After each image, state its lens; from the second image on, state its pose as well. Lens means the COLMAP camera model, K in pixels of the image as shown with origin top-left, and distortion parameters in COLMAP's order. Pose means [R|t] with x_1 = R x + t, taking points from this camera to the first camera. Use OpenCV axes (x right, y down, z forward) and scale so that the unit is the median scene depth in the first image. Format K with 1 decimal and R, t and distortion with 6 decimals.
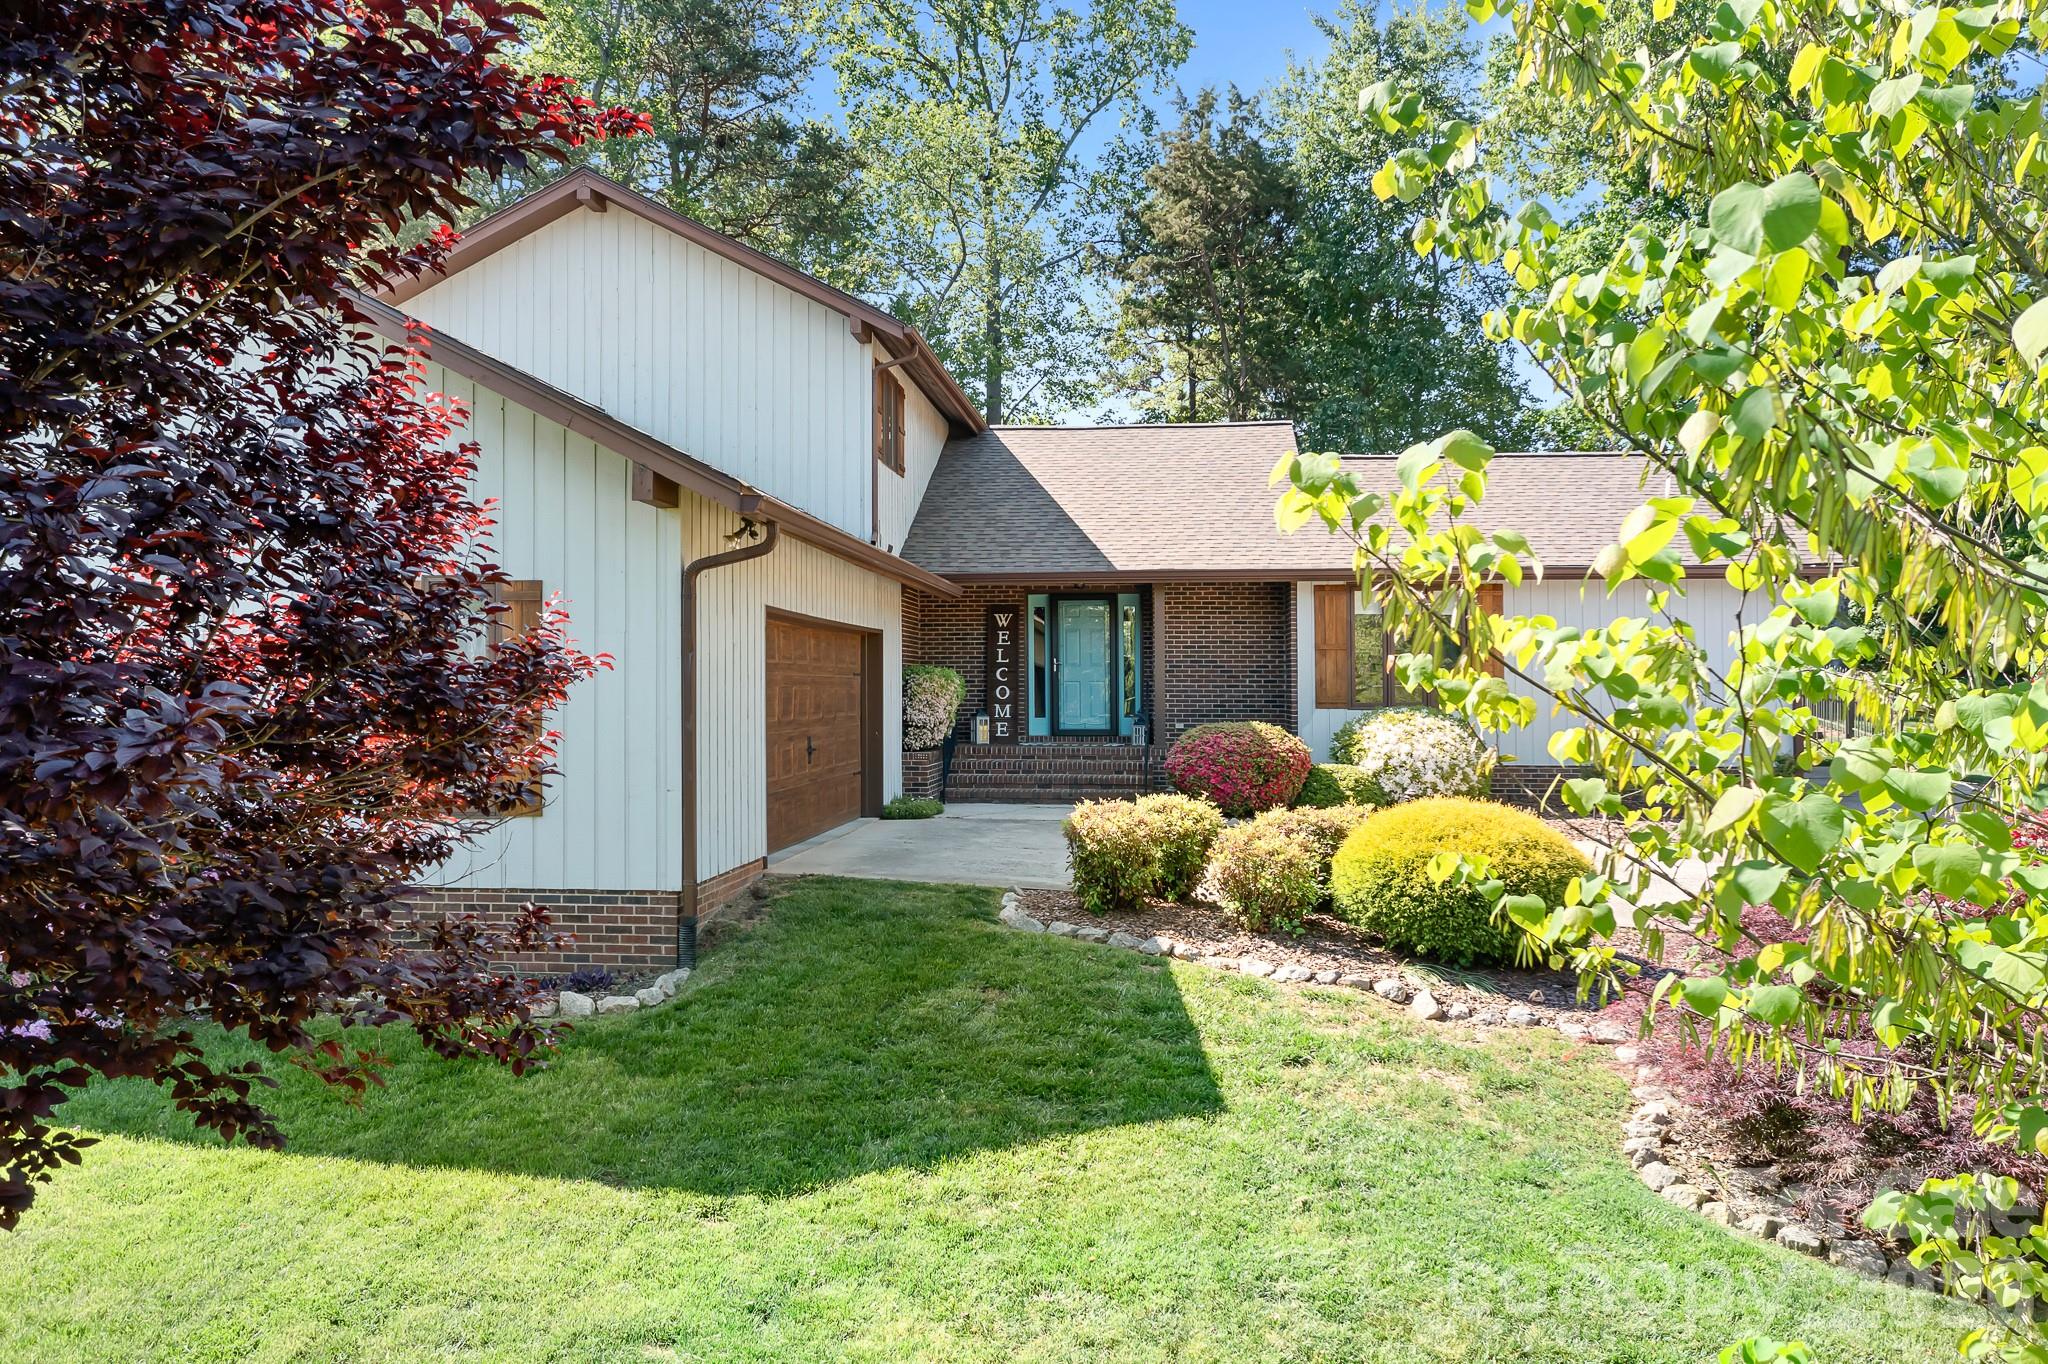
lens RADIAL K [[1644.4, 0, 1013.3], [0, 1644.4, 688.0], [0, 0, 1]] dist [-0.014945, -0.002154]
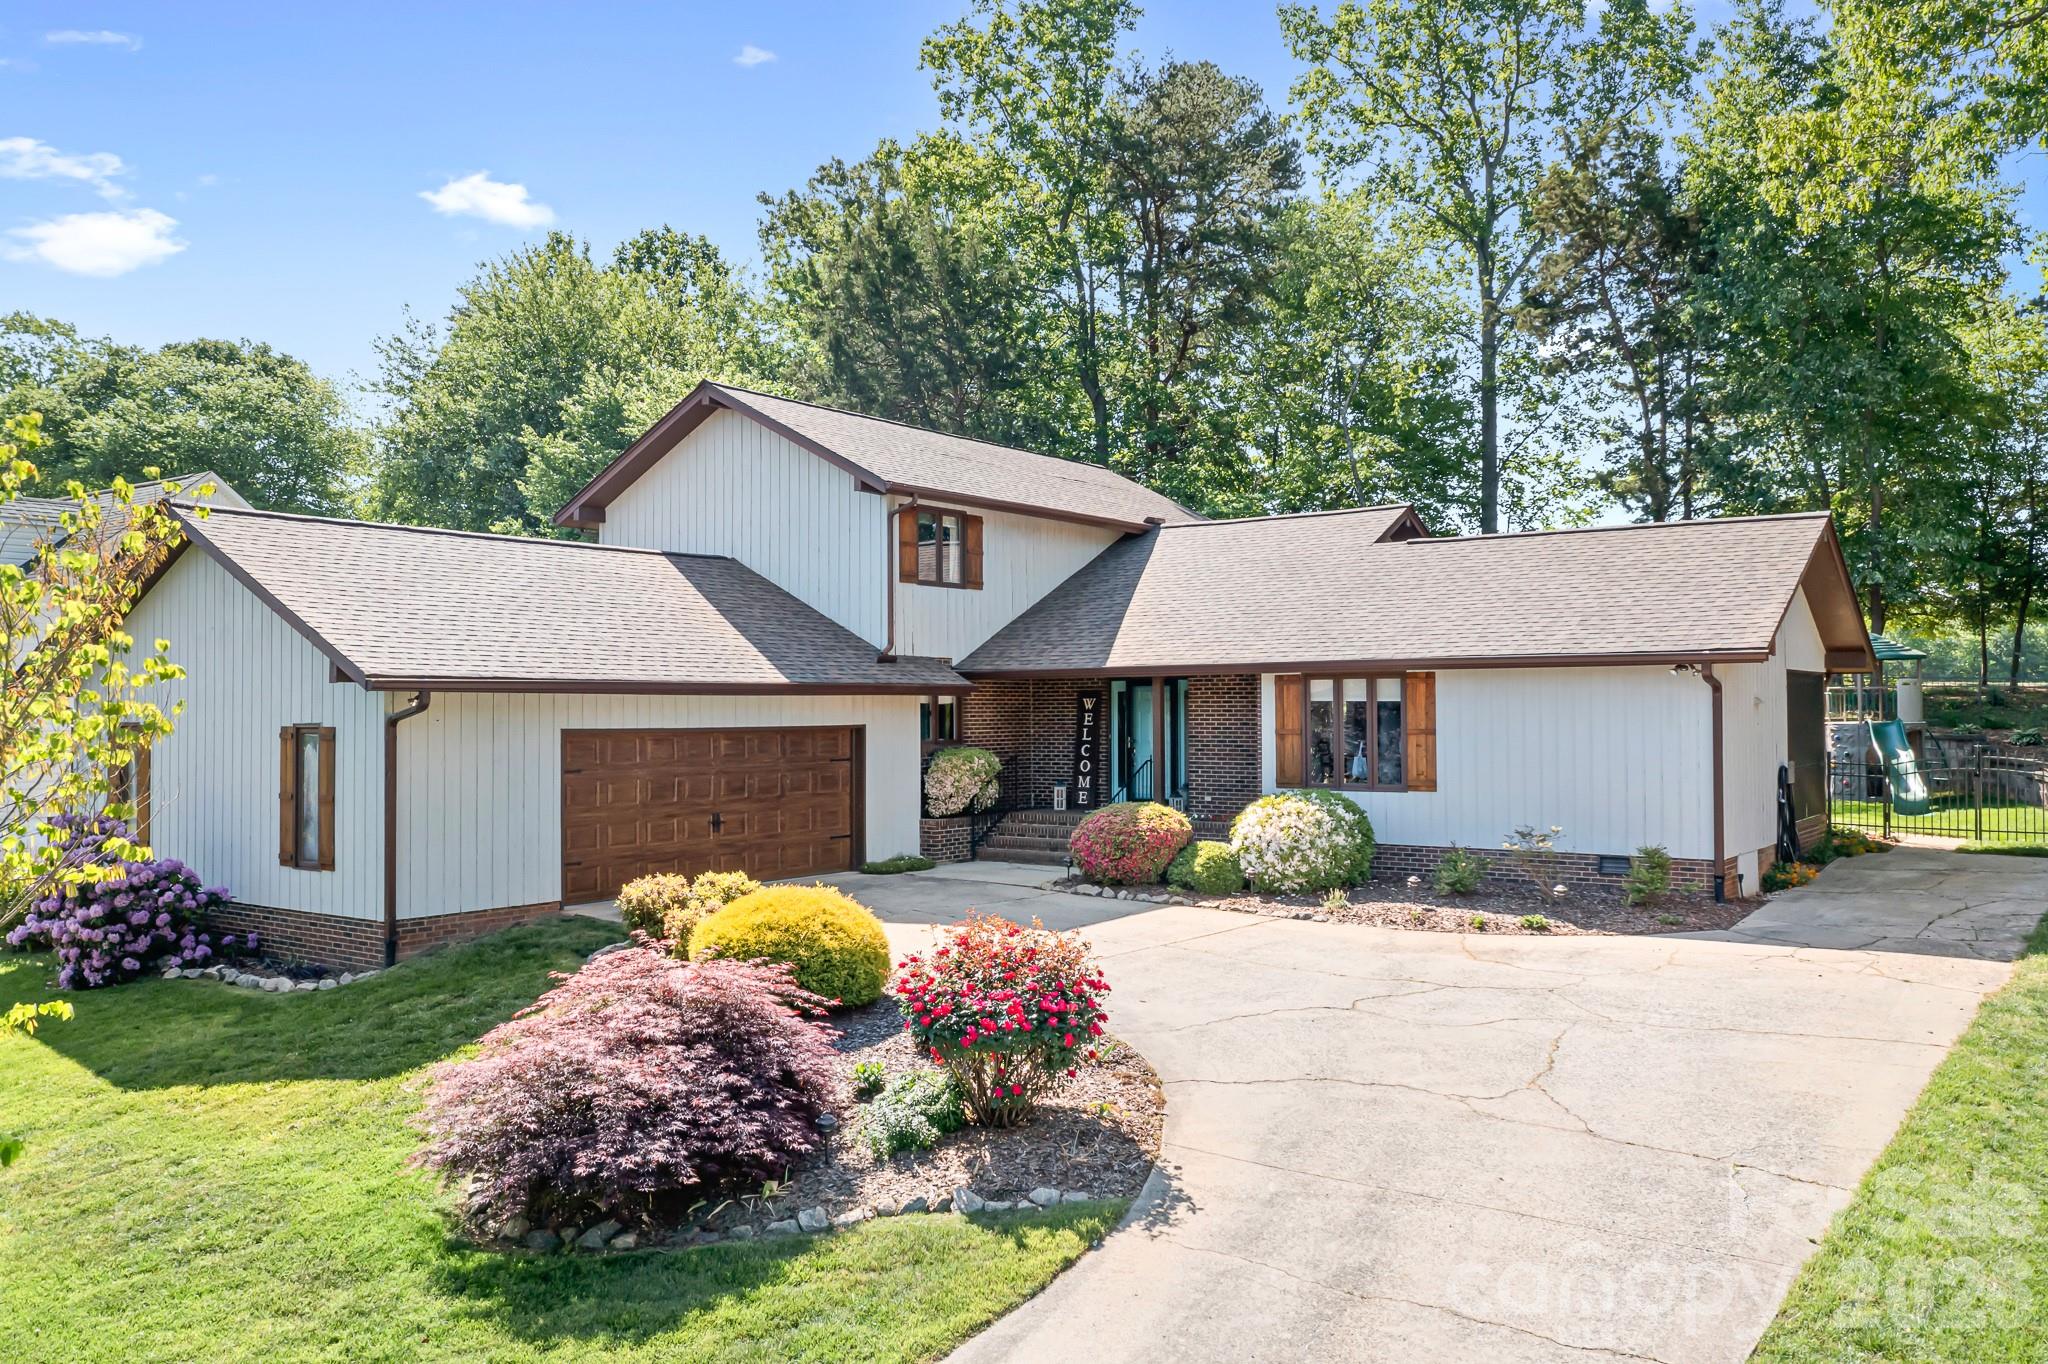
lens RADIAL K [[1644.4, 0, 1013.3], [0, 1644.4, 688.0], [0, 0, 1]] dist [-0.014945, -0.002154]
pose [[0.863544, -0.010330, -0.504167, 0.586810], [0.004808, 0.999913, -0.012251, -0.041922], [0.504250, 0.008156, 0.863519, -0.040420]]
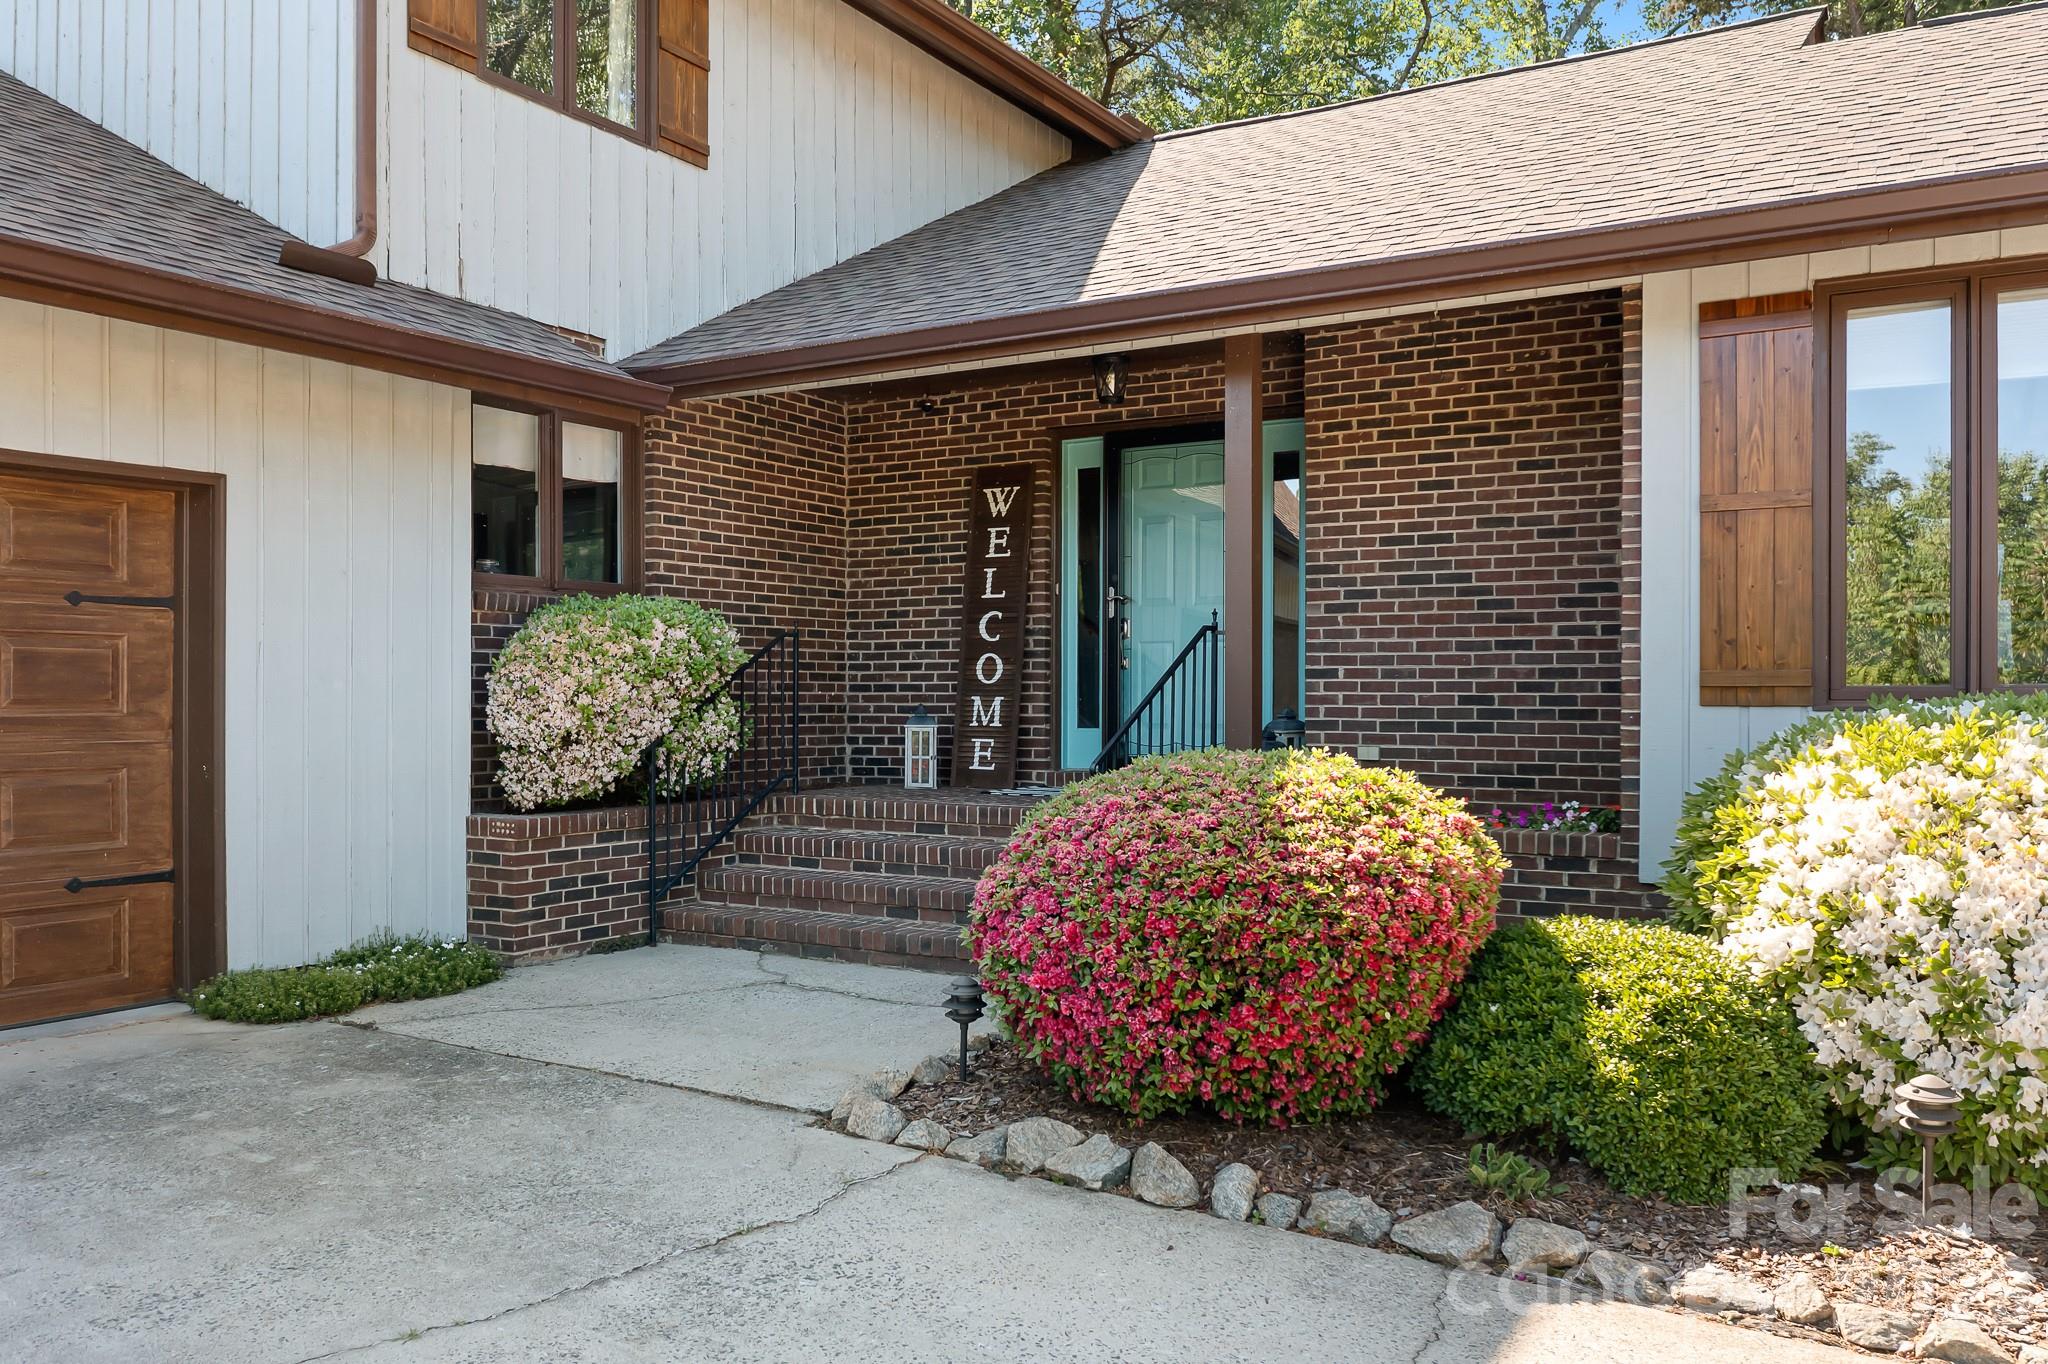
lens RADIAL K [[1631.0, 0, 1021.9], [0, 1631.0, 713.8], [0, 0, 1]] dist [-0.023927, 0.002958]
pose [[0.908012, 0.006524, -0.418894, 0.196109], [-0.001885, 0.999932, 0.011489, 0.010561], [0.418941, -0.009642, 0.907962, 0.668214]]
